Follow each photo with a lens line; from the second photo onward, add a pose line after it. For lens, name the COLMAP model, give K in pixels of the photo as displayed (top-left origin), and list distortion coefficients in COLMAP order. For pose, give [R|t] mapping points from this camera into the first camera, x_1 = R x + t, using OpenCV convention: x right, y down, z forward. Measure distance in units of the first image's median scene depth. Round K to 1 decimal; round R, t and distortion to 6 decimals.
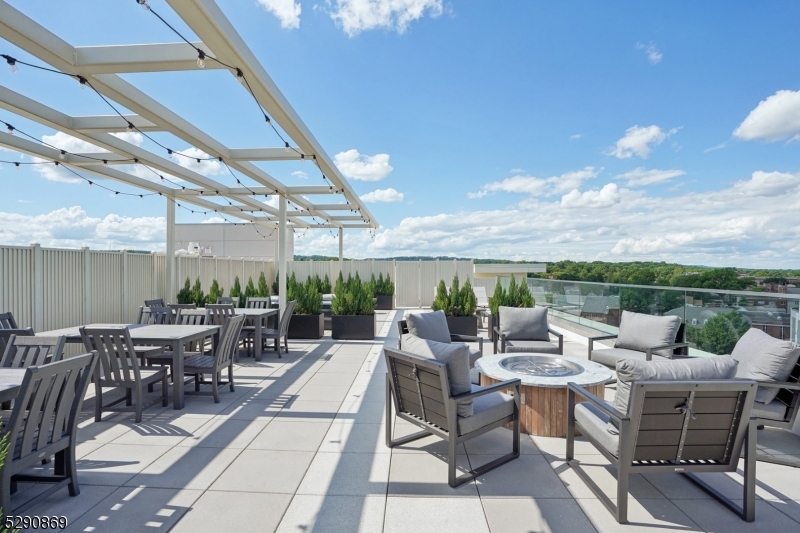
lens RADIAL K [[367.3, 0, 400.0], [0, 367.3, 266.5], [0, 0, 1]] dist [-0.001301, -0.000247]
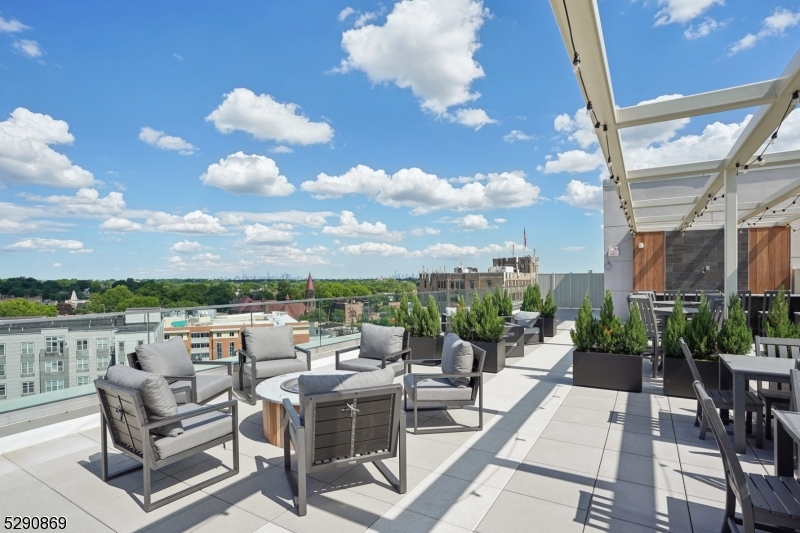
lens RADIAL K [[405.2, 0, 400.0], [0, 405.2, 266.5], [0, 0, 1]] dist [0.017886, 0.000334]
pose [[-0.863923, 0.023992, 0.503052, -0.444923], [0.000892, 0.998936, -0.046112, -0.009343], [-0.503623, -0.039388, -0.863025, 2.038080]]
